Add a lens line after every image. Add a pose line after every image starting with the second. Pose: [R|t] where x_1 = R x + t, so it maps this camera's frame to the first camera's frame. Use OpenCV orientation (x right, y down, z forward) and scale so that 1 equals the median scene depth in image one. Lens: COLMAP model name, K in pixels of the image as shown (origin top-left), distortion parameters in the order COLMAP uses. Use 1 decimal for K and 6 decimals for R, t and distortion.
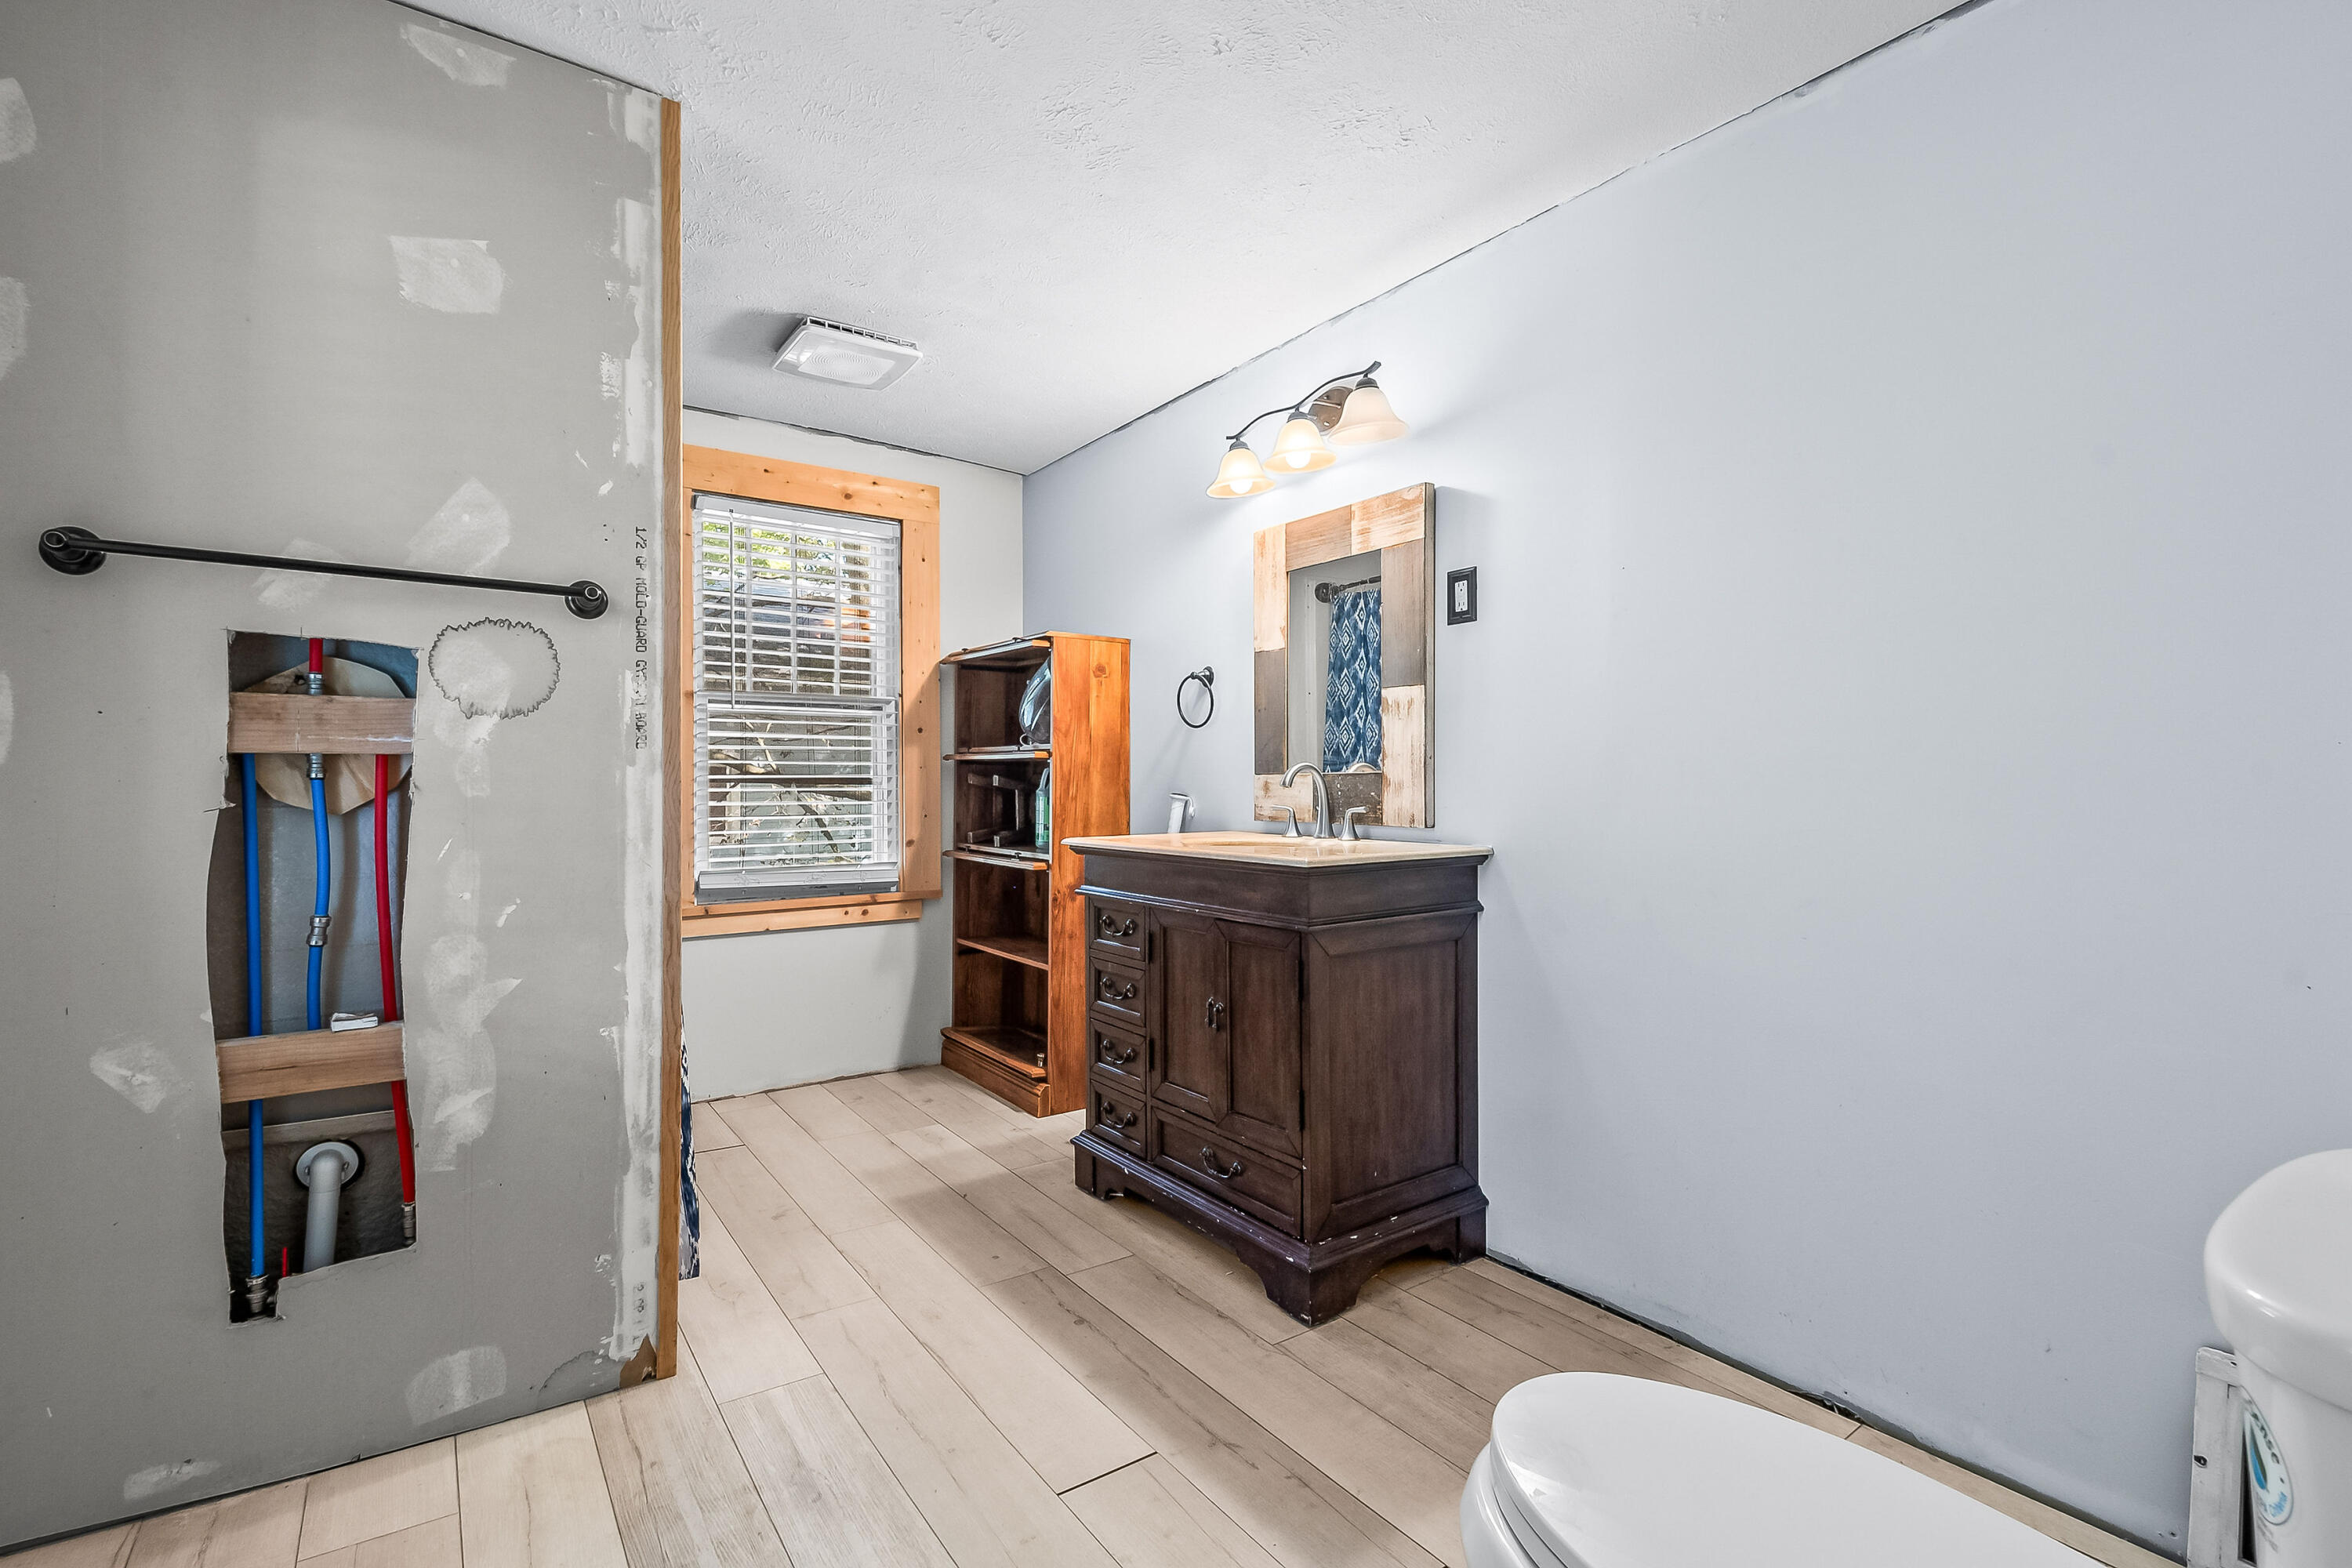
lens RADIAL K [[1040.6, 0, 1151.7], [0, 1040.6, 767.8], [0, 0, 1]] dist [-0.001904, -0.000741]
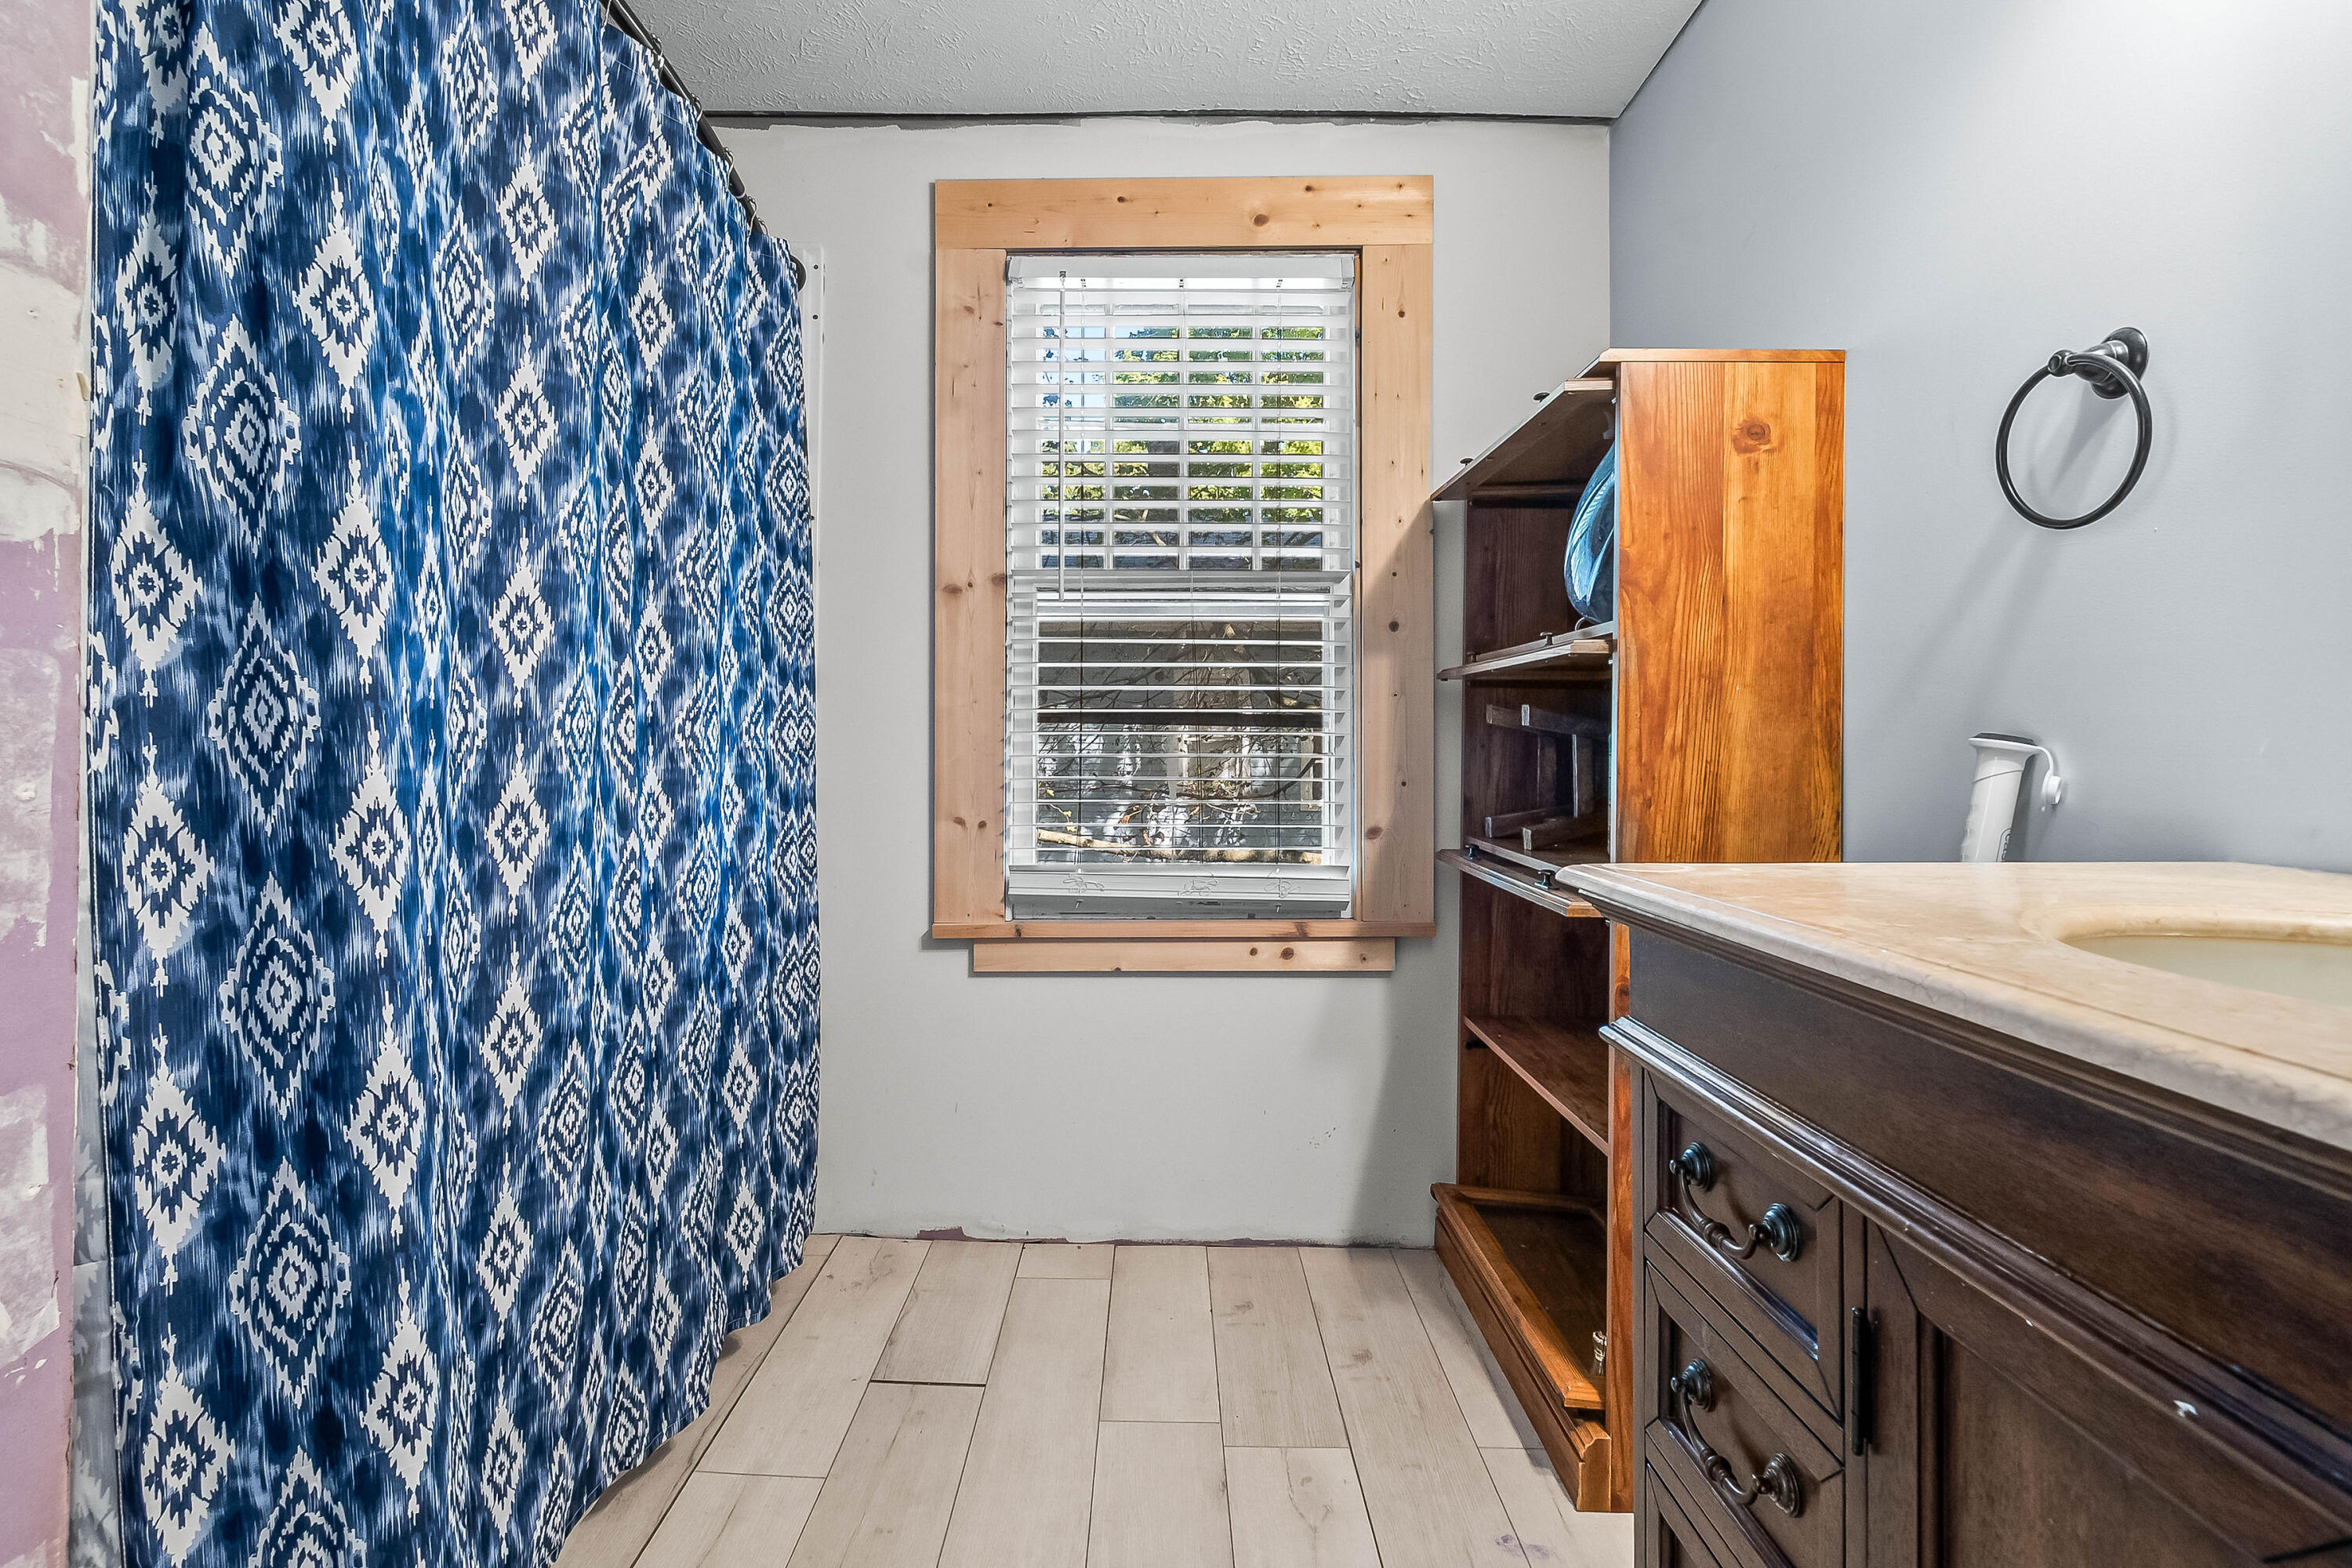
lens RADIAL K [[1061.0, 0, 1164.5], [0, 1061.0, 737.0], [0, 0, 1]] dist [0.000516, -0.000157]
pose [[0.806094, -0.001881, -0.591785, 0.009660], [0.005934, 0.999970, 0.004904, 0.020220], [0.591758, -0.007465, 0.806081, 0.524398]]
